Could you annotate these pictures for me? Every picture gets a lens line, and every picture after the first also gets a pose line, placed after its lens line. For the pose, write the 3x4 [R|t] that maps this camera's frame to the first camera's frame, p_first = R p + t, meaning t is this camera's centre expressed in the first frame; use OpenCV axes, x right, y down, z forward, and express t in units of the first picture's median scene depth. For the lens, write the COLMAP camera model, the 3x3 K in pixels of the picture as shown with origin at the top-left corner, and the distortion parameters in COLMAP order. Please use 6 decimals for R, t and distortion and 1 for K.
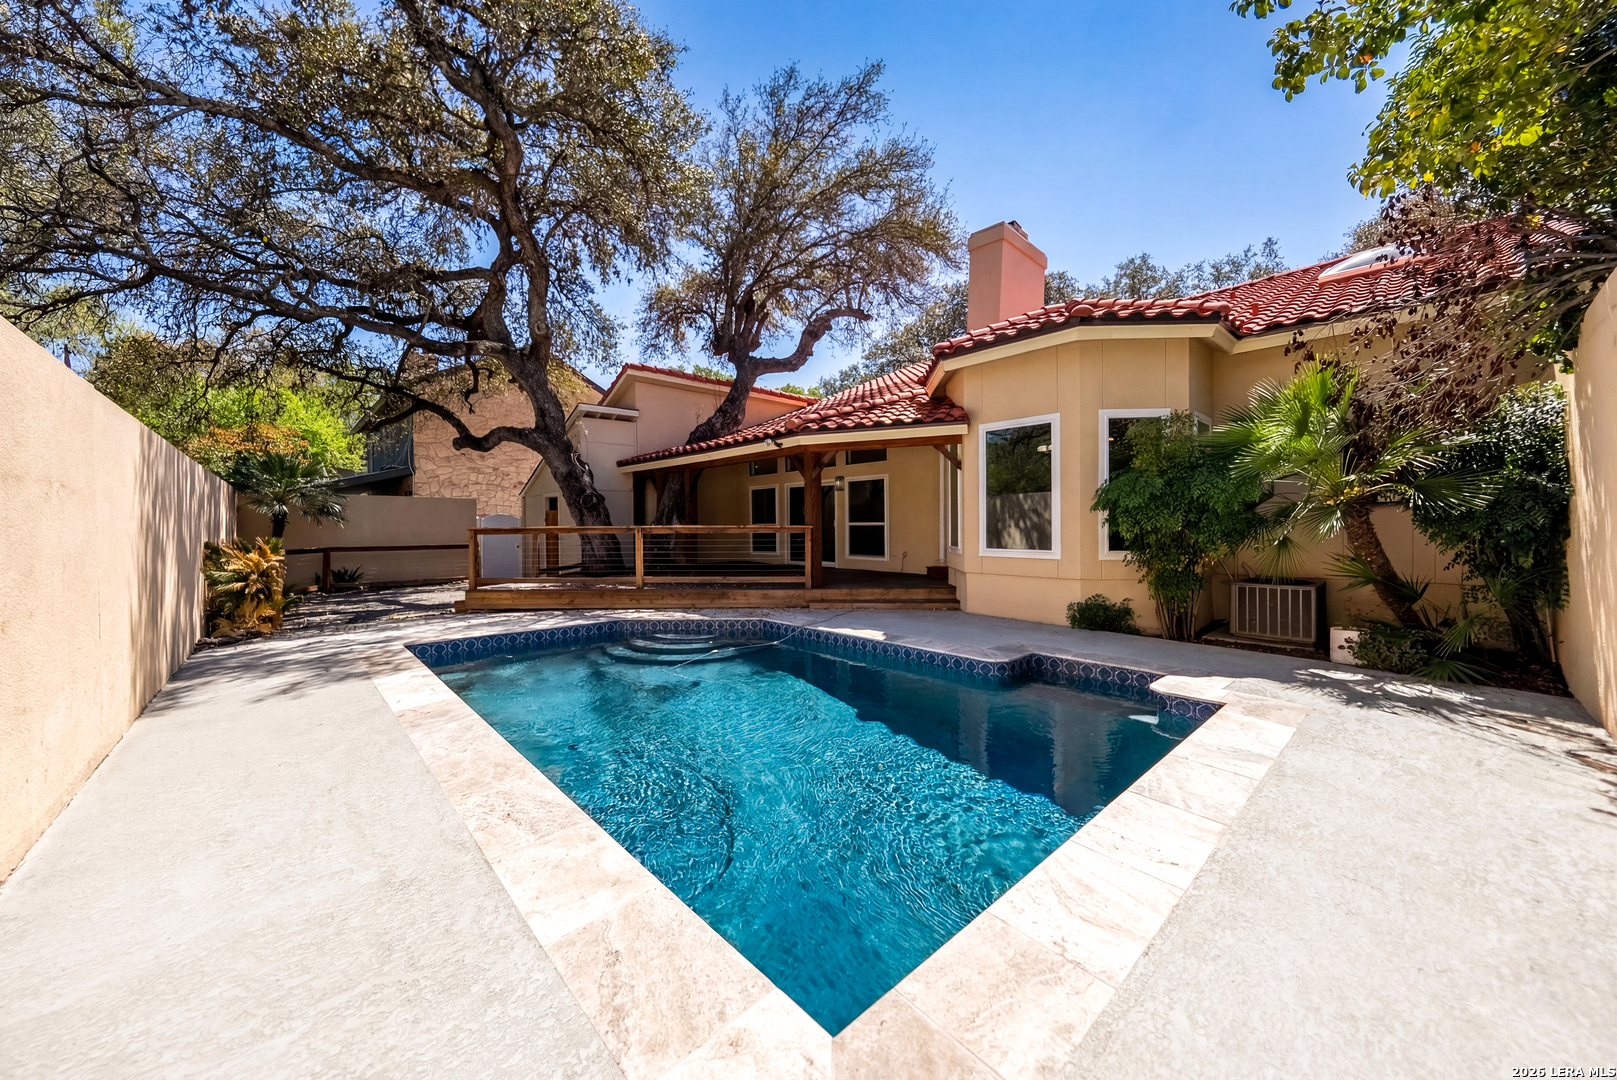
lens RADIAL K [[580.5, 0, 808.5], [0, 580.5, 540.0], [0, 0, 1]] dist [-0.000906, -0.000041]
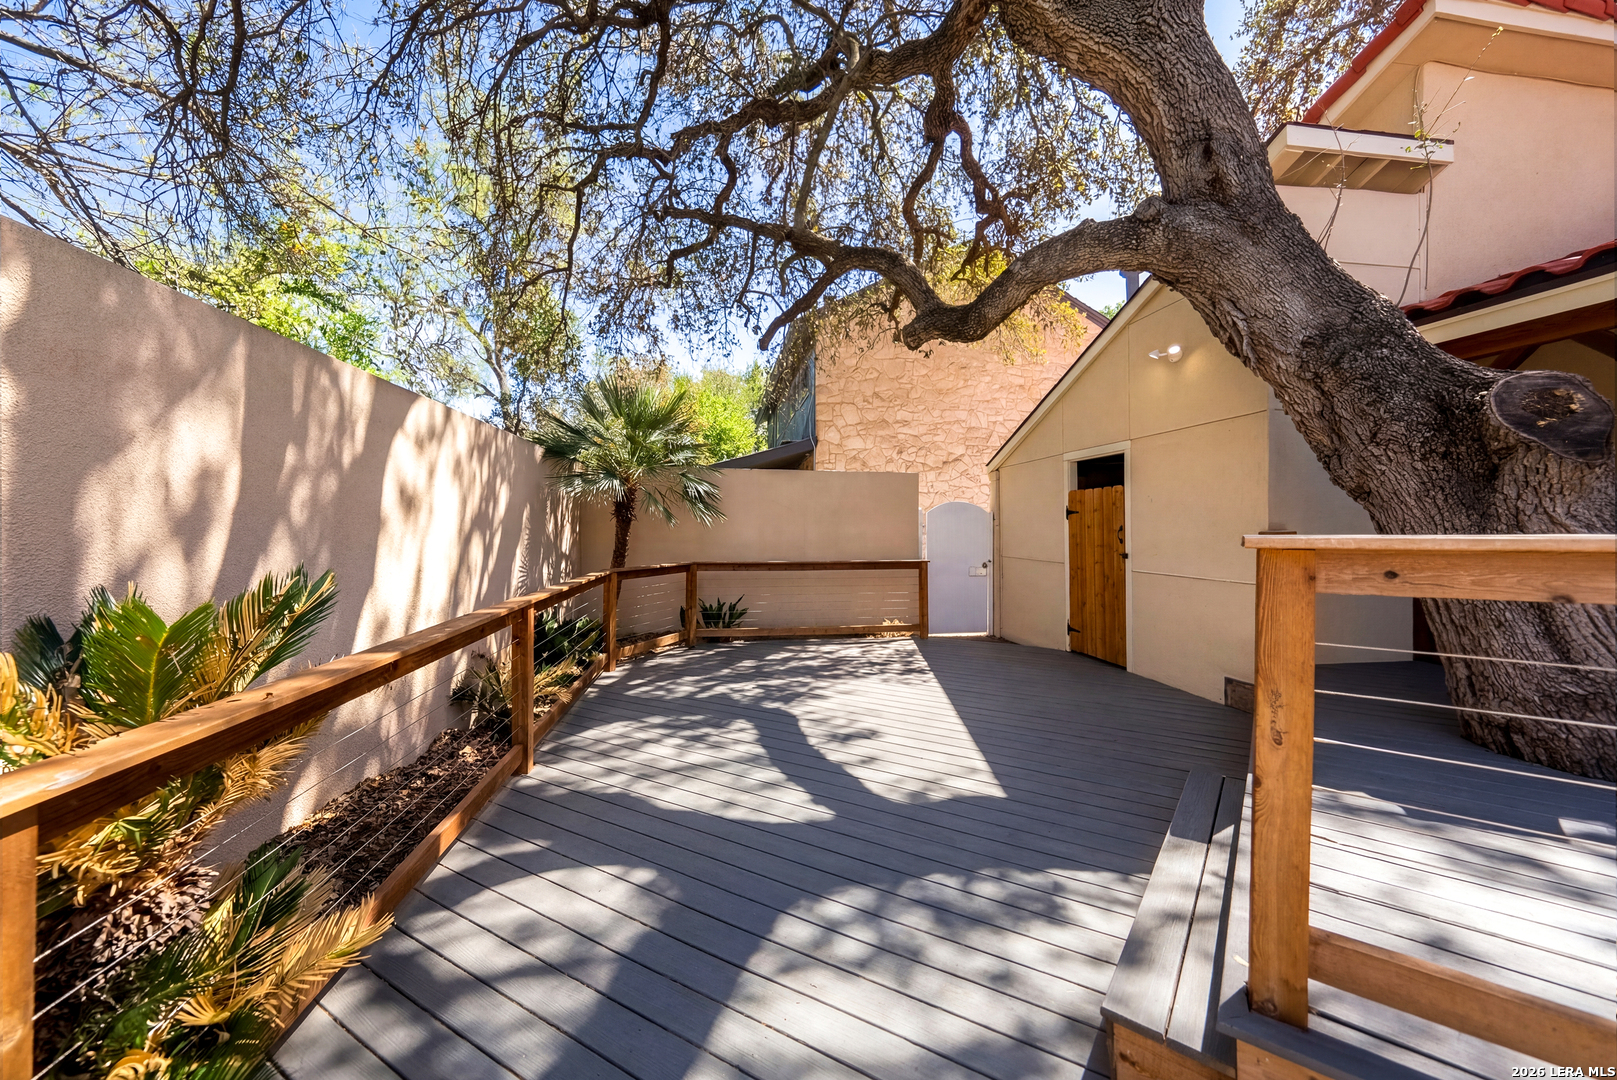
lens RADIAL K [[580.5, 0, 808.5], [0, 580.5, 540.0], [0, 0, 1]] dist [-0.000906, -0.000041]
pose [[0.830488, 0.003896, -0.557023, -0.422186], [-0.007579, 0.999962, -0.004306, -0.005699], [0.556986, 0.007797, 0.830486, 0.587000]]
